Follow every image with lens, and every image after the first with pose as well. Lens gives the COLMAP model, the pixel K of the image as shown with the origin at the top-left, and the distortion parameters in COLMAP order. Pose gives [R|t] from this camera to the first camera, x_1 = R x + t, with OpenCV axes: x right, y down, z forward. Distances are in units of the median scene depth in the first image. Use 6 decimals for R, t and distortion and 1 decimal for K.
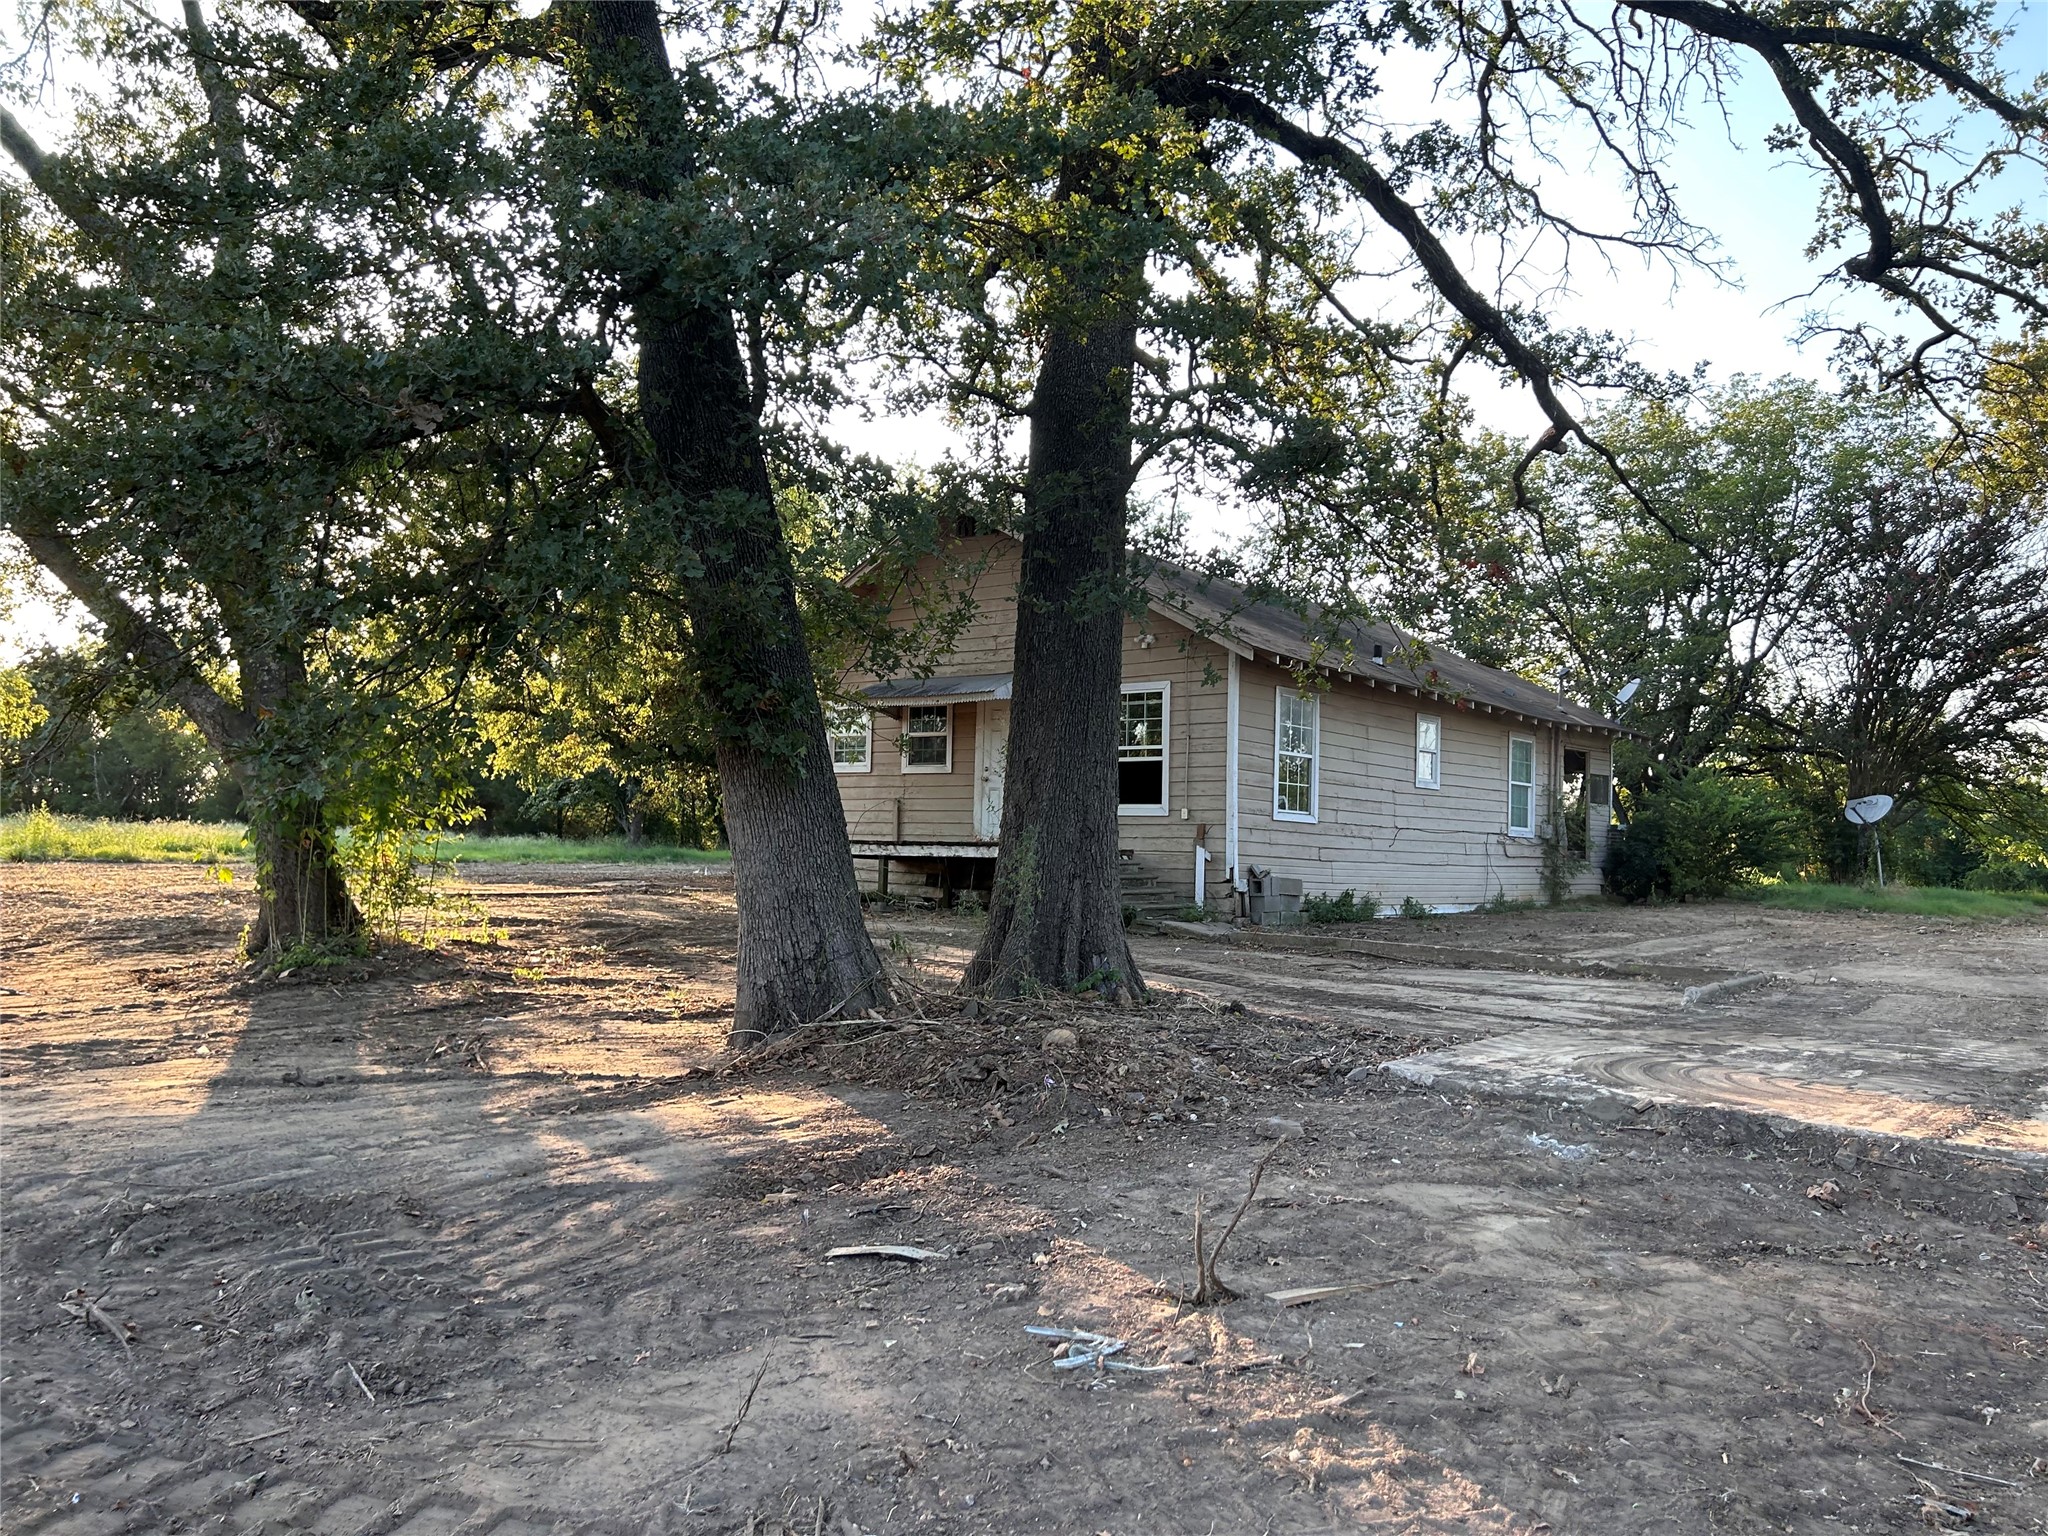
lens RADIAL K [[1557.7, 0, 1020.5], [0, 1557.7, 722.2], [0, 0, 1]] dist [-0.003845, -0.071897]
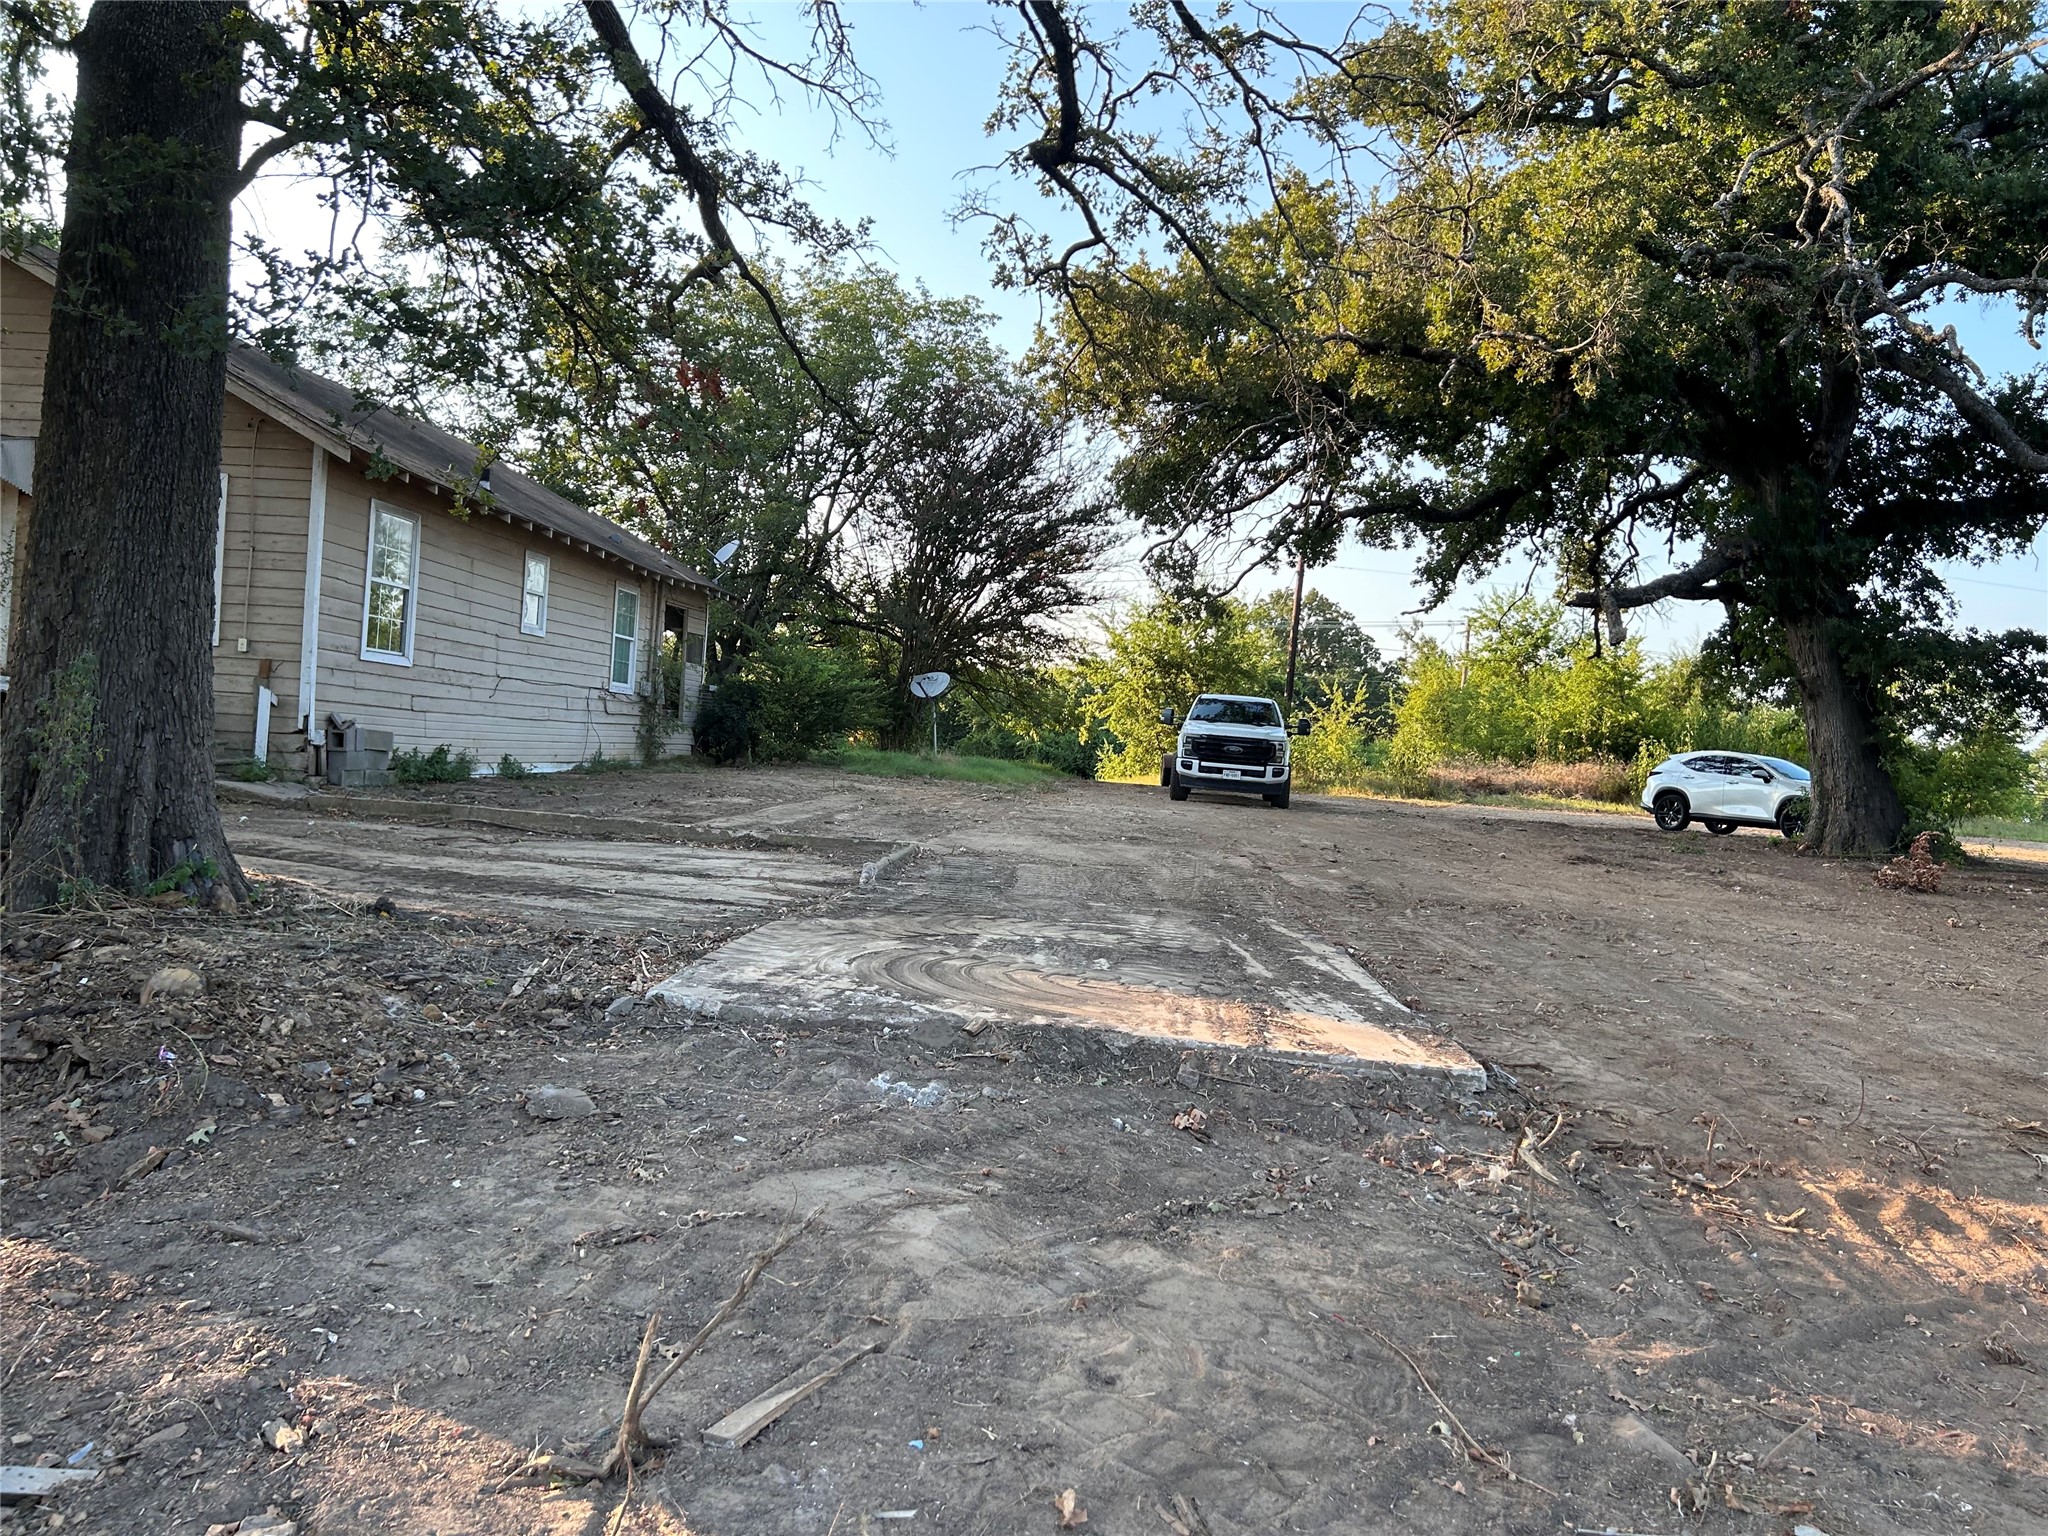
lens RADIAL K [[1495.7, 0, 1021.1], [0, 1495.7, 730.3], [0, 0, 1]] dist [0.044929, -0.090883]
pose [[0.800141, 0.033615, 0.598870, -0.037980], [-0.094687, 0.992988, 0.070772, 0.010906], [-0.592292, -0.113332, 0.797713, 0.161136]]
